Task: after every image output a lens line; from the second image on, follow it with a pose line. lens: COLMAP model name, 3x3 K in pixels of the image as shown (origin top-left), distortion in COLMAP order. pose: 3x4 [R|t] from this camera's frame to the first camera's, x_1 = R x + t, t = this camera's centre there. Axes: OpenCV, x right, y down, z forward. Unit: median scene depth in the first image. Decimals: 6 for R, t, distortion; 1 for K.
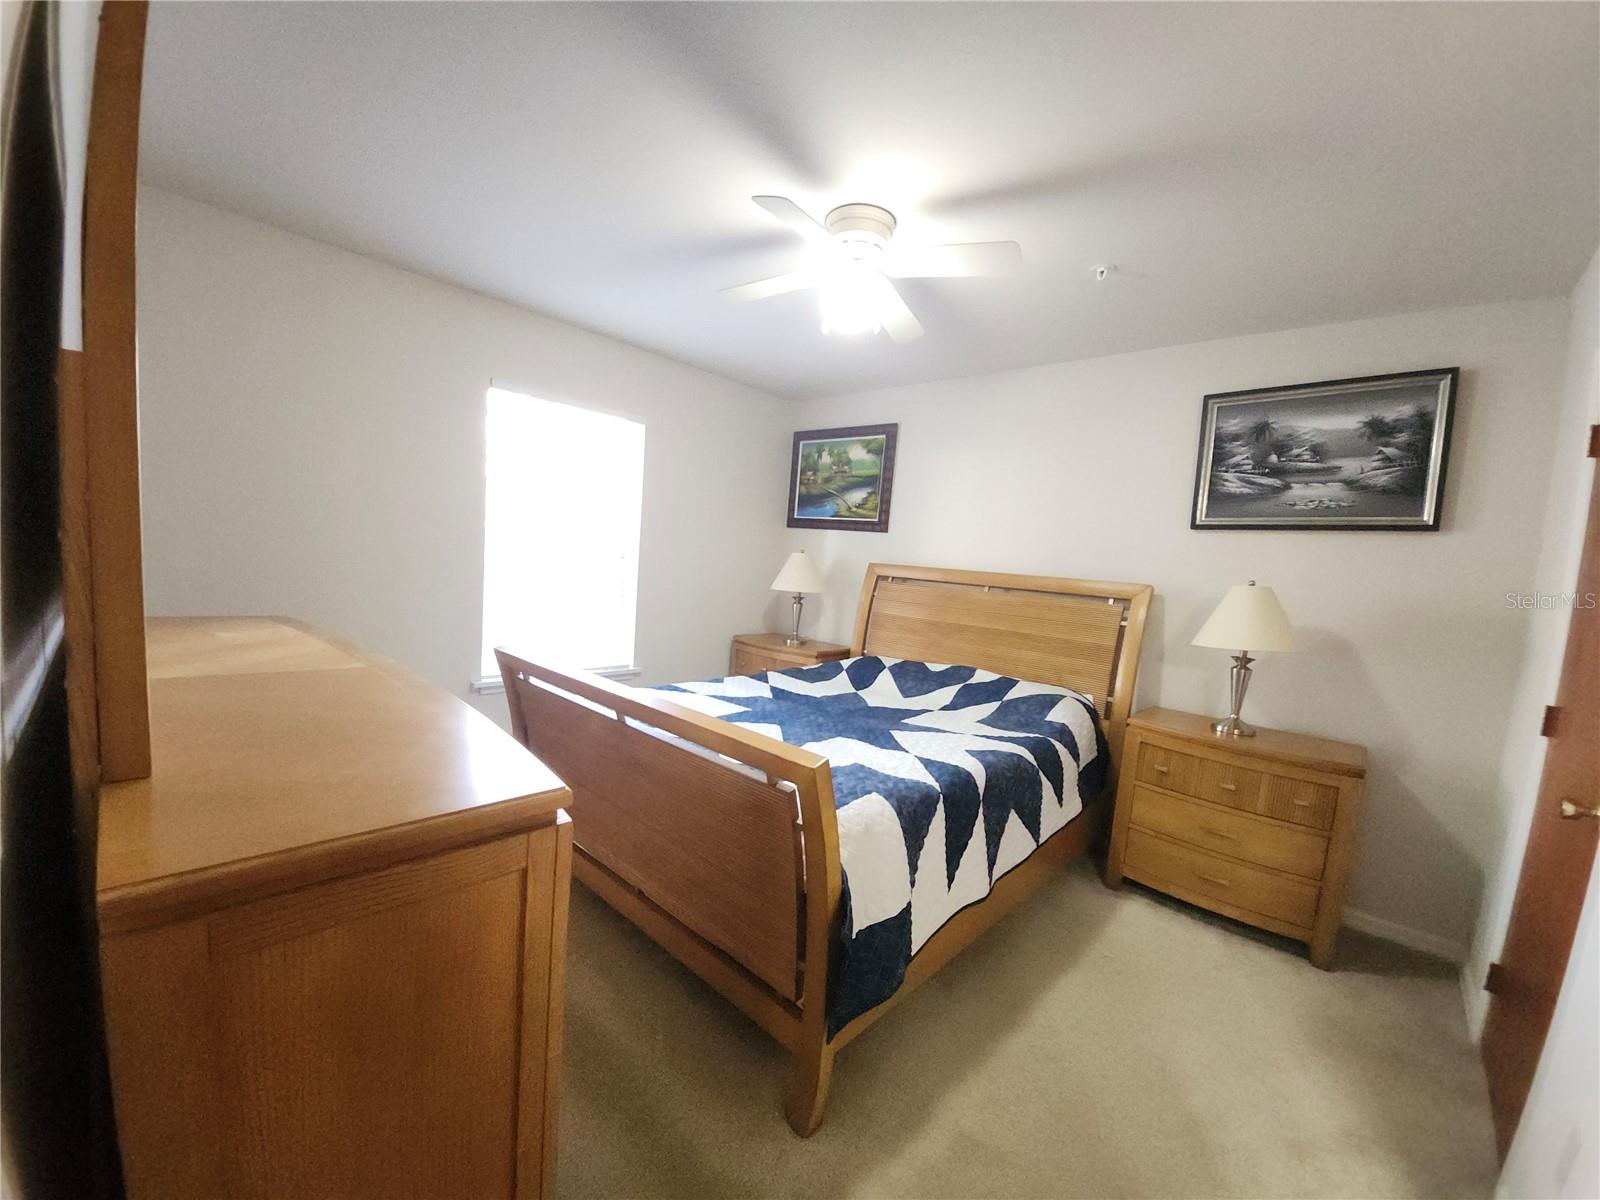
lens RADIAL K [[630.9, 0, 784.9], [0, 630.9, 619.5], [0, 0, 1]] dist [-0.021105, -0.000179]
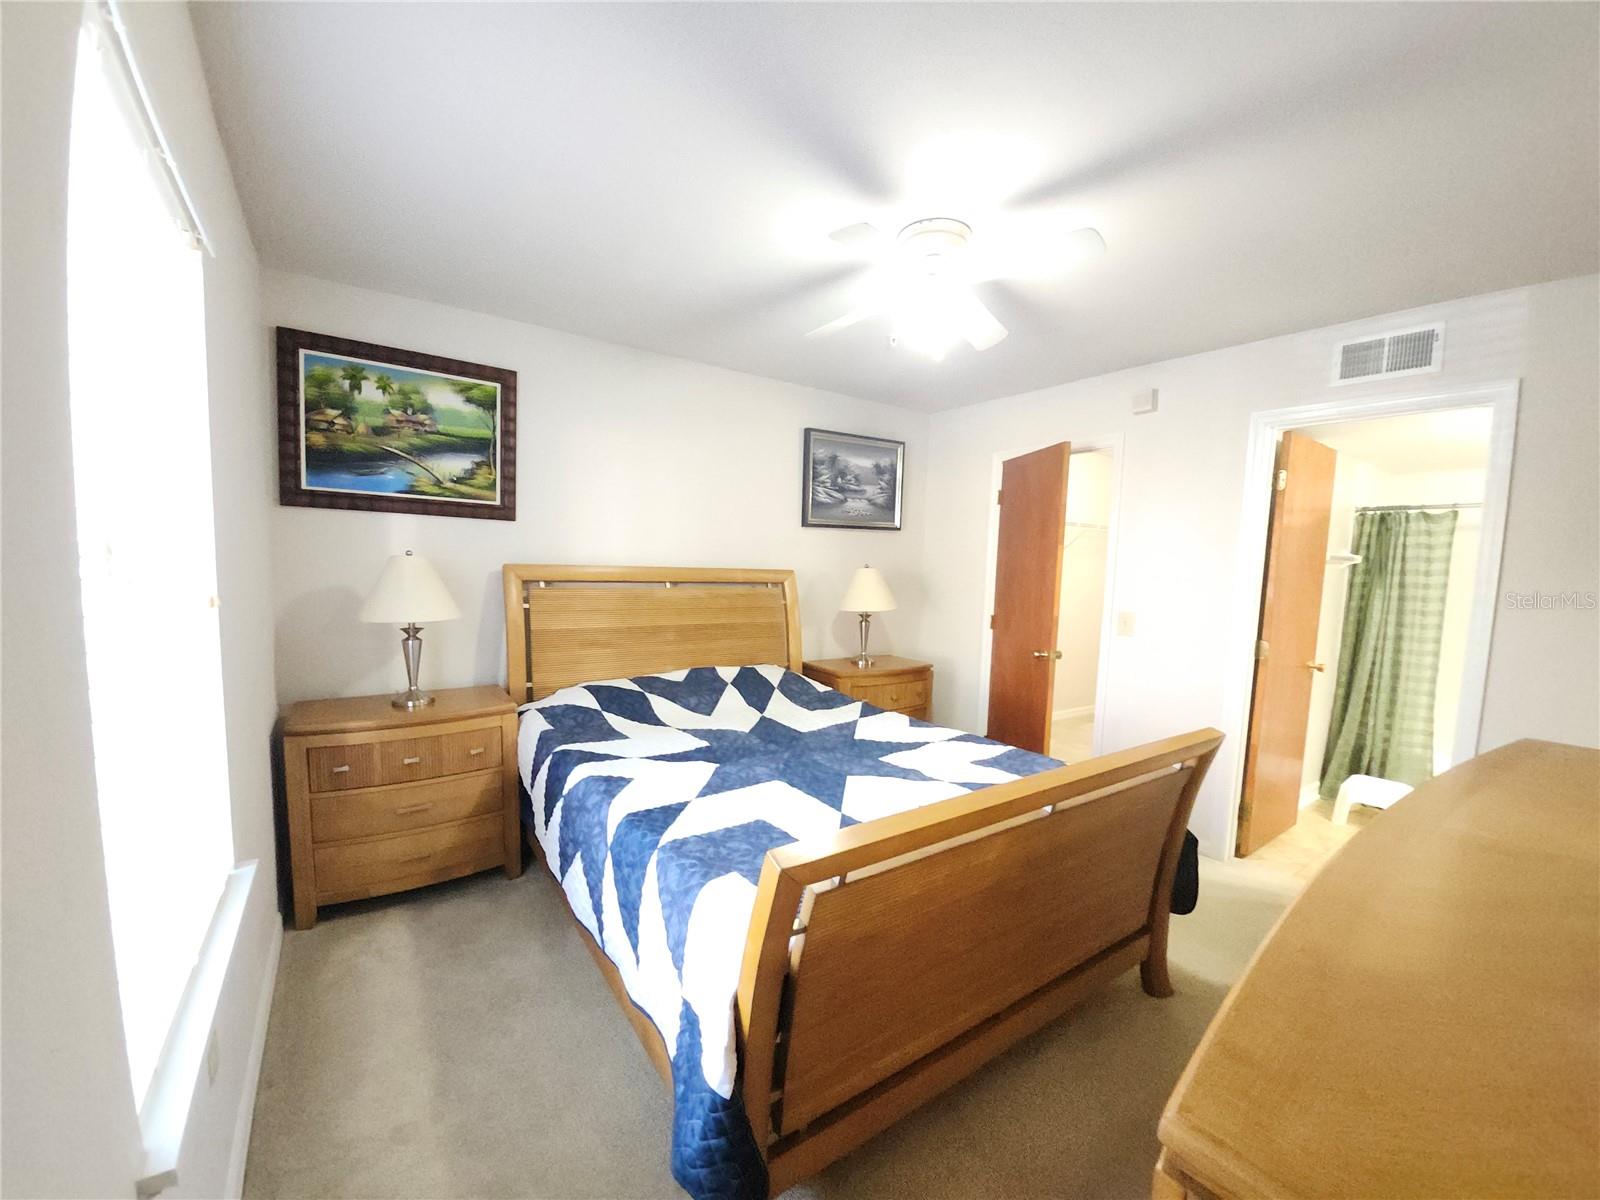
lens RADIAL K [[630.9, 0, 784.9], [0, 630.9, 619.5], [0, 0, 1]] dist [-0.021105, -0.000179]
pose [[0.202589, -0.161103, 0.965921, -0.504445], [0.080365, 0.985783, 0.147560, -0.108069], [-0.975961, 0.047733, 0.212656, 0.544244]]
